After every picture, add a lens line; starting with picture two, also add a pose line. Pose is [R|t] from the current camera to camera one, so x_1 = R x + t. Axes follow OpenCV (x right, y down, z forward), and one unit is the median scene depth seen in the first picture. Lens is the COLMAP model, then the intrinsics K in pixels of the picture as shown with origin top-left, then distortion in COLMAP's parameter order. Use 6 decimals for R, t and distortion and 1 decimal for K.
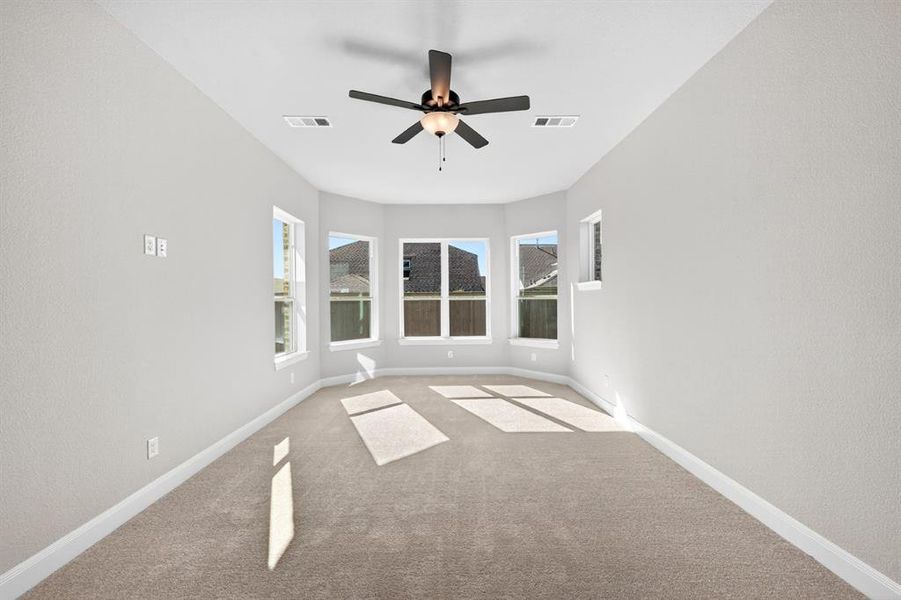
lens RADIAL K [[362.2, 0, 451.6], [0, 362.2, 302.3], [0, 0, 1]] dist [0.001912, -0.000197]
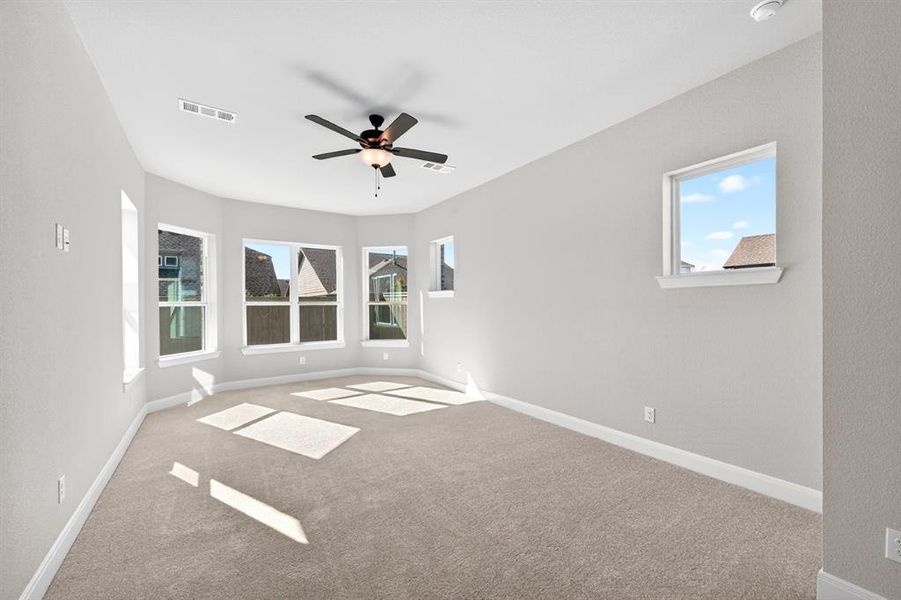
lens RADIAL K [[362.2, 0, 457.8], [0, 362.2, 301.1], [0, 0, 1]] dist [0.001912, -0.000197]
pose [[0.831765, 0.007038, 0.555083, -0.227323], [0.003830, 0.999823, -0.018417, 0.001766], [-0.555115, 0.017445, 0.831591, -0.066456]]
